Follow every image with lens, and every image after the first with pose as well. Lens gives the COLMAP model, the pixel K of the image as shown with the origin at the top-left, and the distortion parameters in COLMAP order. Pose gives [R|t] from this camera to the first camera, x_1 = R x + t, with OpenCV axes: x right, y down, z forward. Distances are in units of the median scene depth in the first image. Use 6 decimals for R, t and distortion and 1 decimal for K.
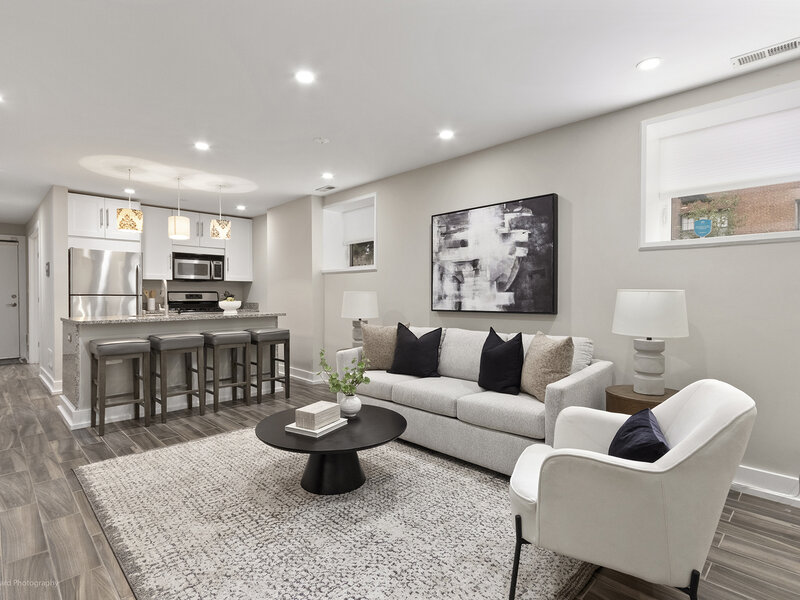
lens RADIAL K [[420.2, 0, 400.2], [0, 420.2, 297.6], [0, 0, 1]] dist [0.004499, -0.001556]
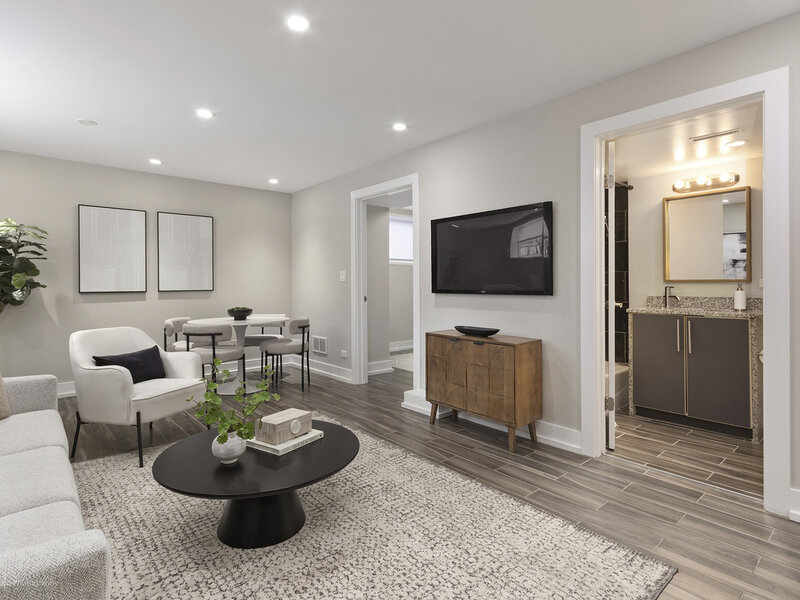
lens RADIAL K [[420.2, 0, 397.8], [0, 420.2, 281.5], [0, 0, 1]] dist [0.004499, -0.001556]
pose [[-0.997729, 0.005980, 0.067088, -0.300884], [0.006405, 0.999961, 0.006130, -0.007193], [-0.067049, 0.006546, -0.997728, 1.147494]]
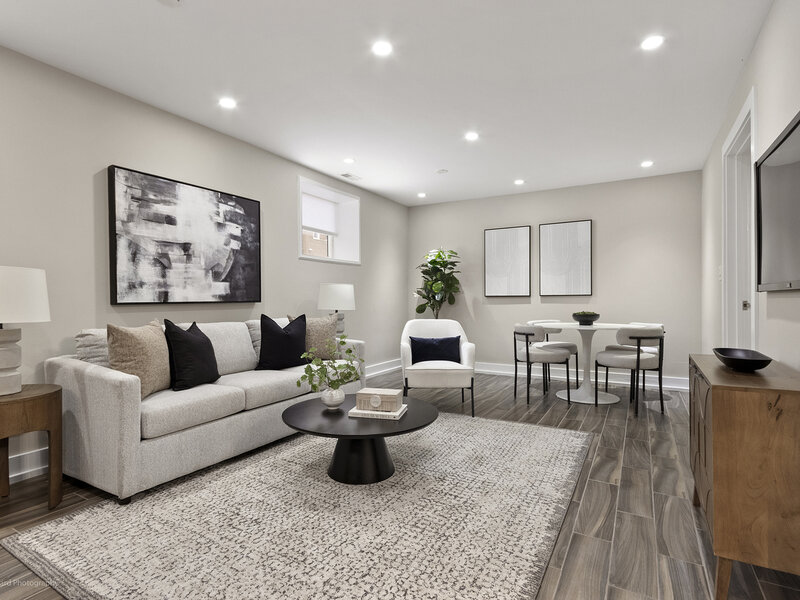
lens RADIAL K [[420.2, 0, 397.9], [0, 420.2, 294.1], [0, 0, 1]] dist [0.004499, -0.001556]
pose [[-0.262826, 0.016937, 0.964695, -0.727803], [0.015097, 0.999796, -0.013441, 0.031351], [-0.964725, 0.011032, -0.263028, 0.767017]]
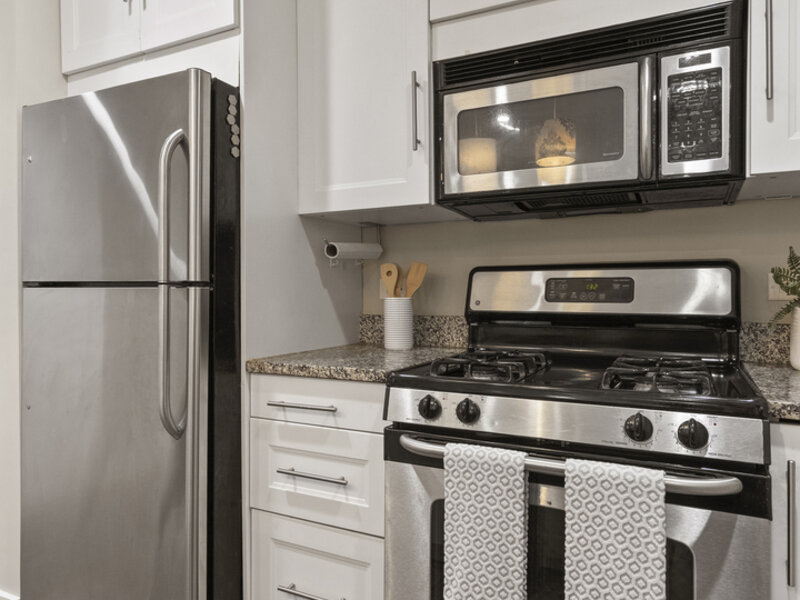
lens RADIAL K [[560.1, 0, 401.8], [0, 560.1, 297.7], [0, 0, 1]] dist [-0.007216, 0.017287]
pose [[0.309028, 0.013462, -0.950958, -0.464411], [-0.002235, 0.999907, 0.013428, -0.004375], [0.951050, -0.002024, 0.309030, 1.411104]]
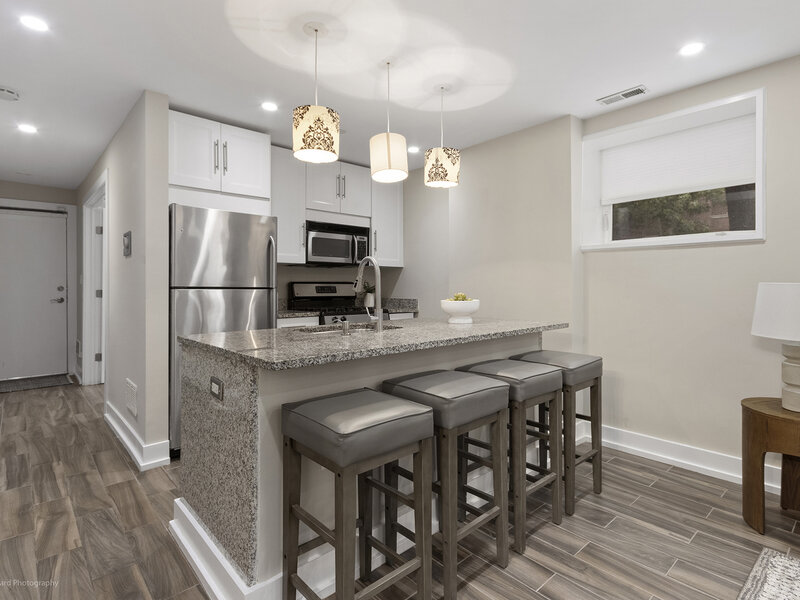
lens RADIAL K [[426.2, 0, 404.5], [0, 426.2, 284.7], [0, 0, 1]] dist [0.001164, 0.002467]
pose [[0.999054, 0.003187, -0.043380, -0.566186], [-0.003666, 0.999933, -0.010966, -0.006488], [0.043342, 0.011114, 0.998998, 0.563581]]
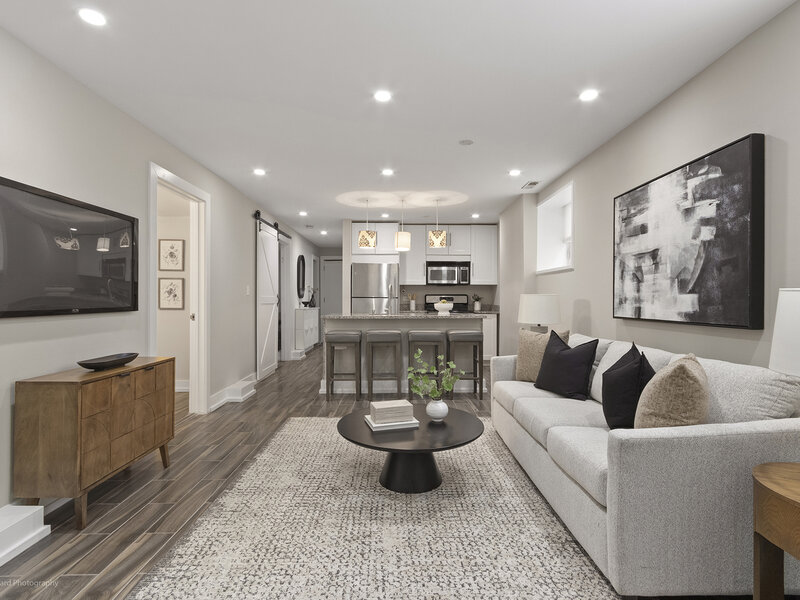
lens RADIAL K [[420.2, 0, 401.0], [0, 420.2, 295.2], [0, 0, 1]] dist [0.004499, -0.001556]
pose [[0.721067, -0.000976, -0.692864, 0.346819], [-0.009685, 0.999887, -0.011488, 0.001350], [0.692797, 0.014994, 0.720977, 0.162179]]
